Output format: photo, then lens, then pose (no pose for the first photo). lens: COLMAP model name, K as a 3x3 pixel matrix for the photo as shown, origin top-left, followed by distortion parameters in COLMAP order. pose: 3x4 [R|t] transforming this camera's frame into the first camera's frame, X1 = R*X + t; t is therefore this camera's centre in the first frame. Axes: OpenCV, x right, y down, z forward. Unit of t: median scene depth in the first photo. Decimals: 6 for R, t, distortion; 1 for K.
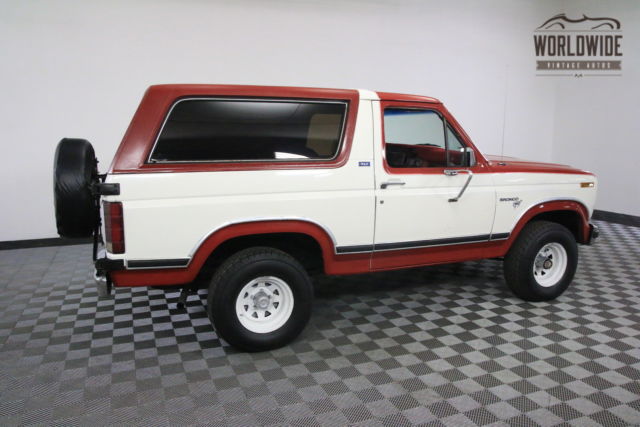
lens RADIAL K [[554.1, 0, 348.1], [0, 554.1, 220.1], [0, 0, 1]] dist [-0.104829, 0.028896]
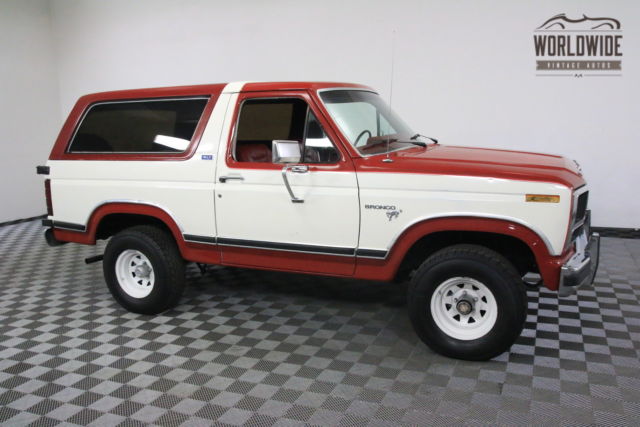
lens RADIAL K [[554.1, 0, 322.0], [0, 554.1, 207.2], [0, 0, 1]] dist [-0.104829, 0.028896]
pose [[0.674784, 0.088780, -0.732656, 0.916204], [-0.097932, 0.994731, 0.030341, -0.060621], [0.731489, 0.051276, 0.679923, 0.459437]]
